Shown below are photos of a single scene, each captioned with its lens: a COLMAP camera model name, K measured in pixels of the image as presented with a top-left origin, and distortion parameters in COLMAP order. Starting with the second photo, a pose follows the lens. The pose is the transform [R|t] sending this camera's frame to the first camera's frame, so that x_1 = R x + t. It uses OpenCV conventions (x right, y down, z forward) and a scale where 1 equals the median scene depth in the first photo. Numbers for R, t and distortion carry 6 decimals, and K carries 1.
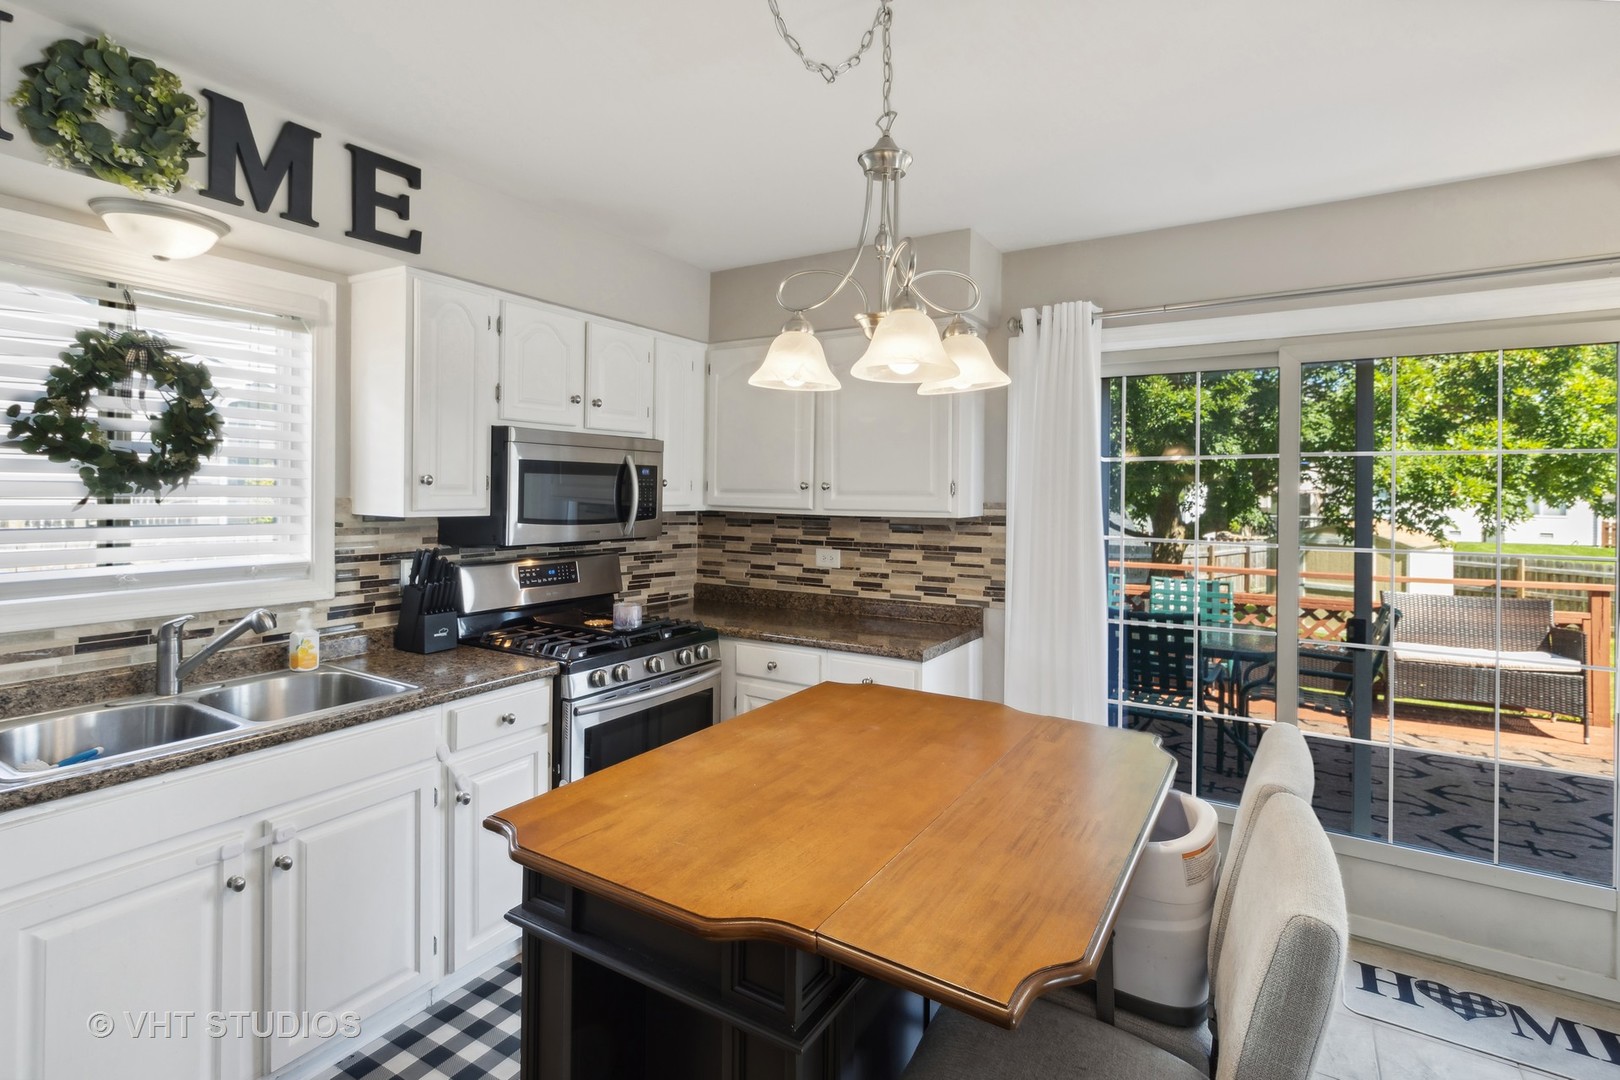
lens RADIAL K [[763.5, 0, 811.3], [0, 763.5, 503.8], [0, 0, 1]] dist [0.001824, 0.000494]
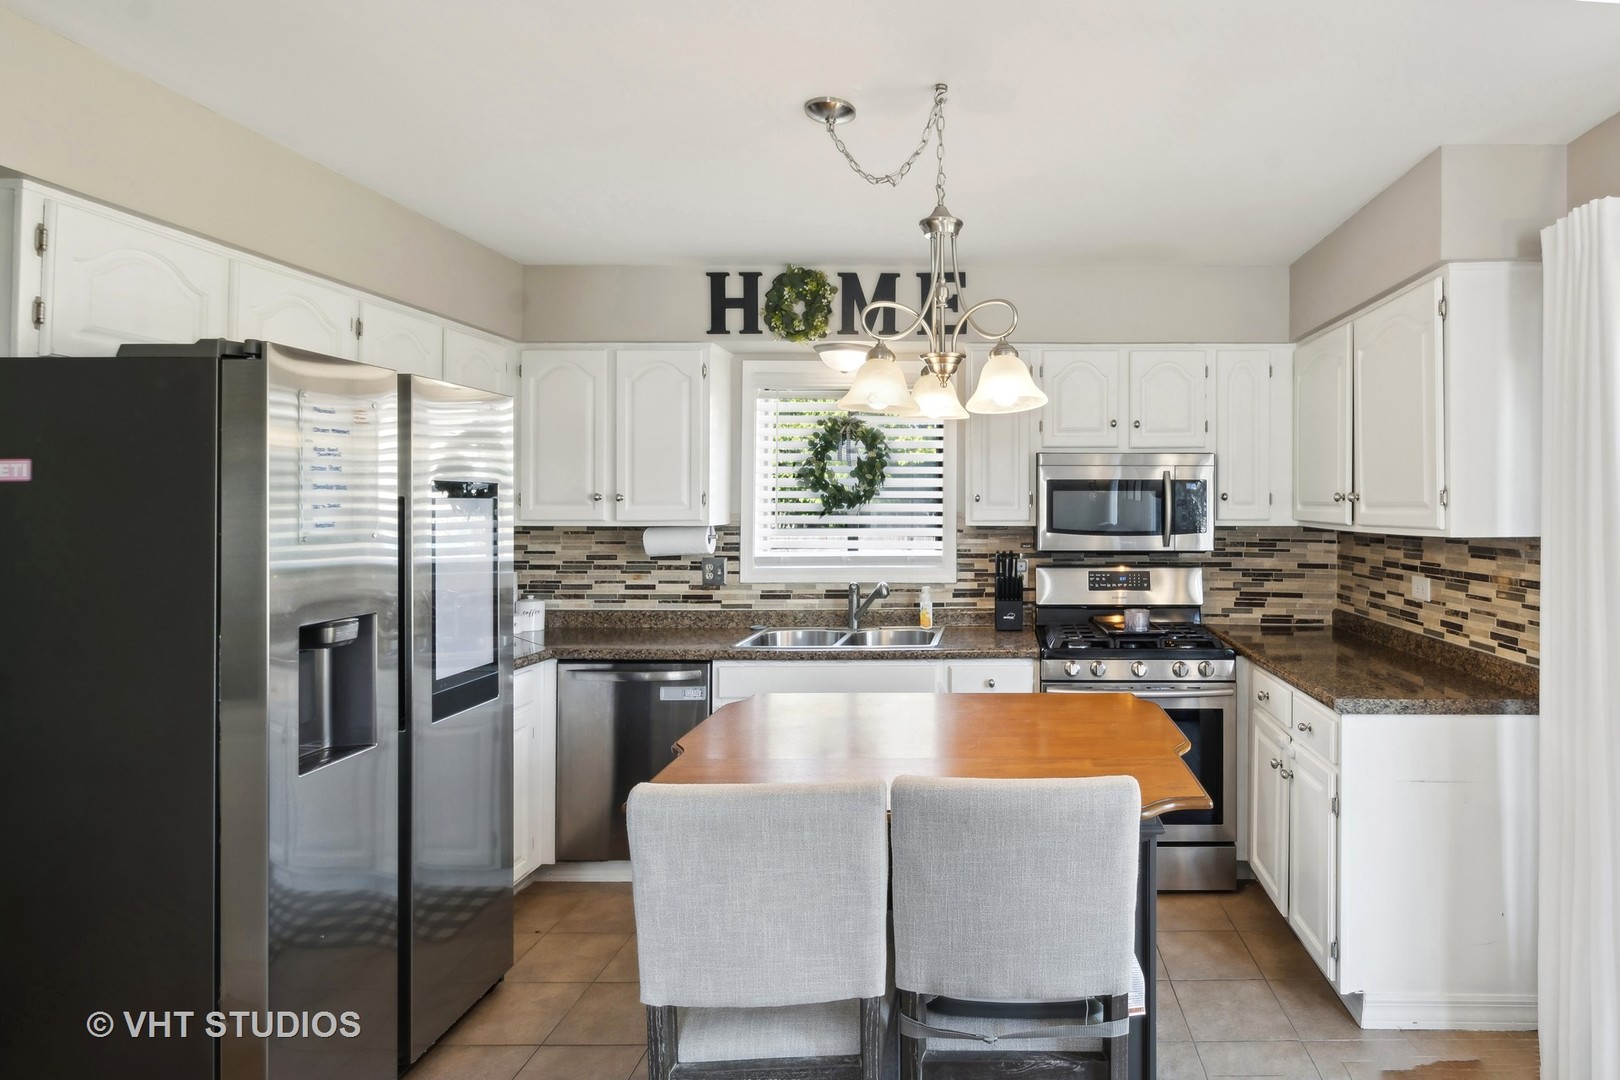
lens RADIAL K [[693.8, 0, 810.3], [0, 693.8, 506.6], [0, 0, 1]] dist [0.000534, 0.000195]
pose [[0.523233, -0.007528, -0.852156, 0.321717], [-0.008519, 0.999865, -0.014063, 0.002476], [0.852147, 0.014618, 0.523099, 0.091220]]
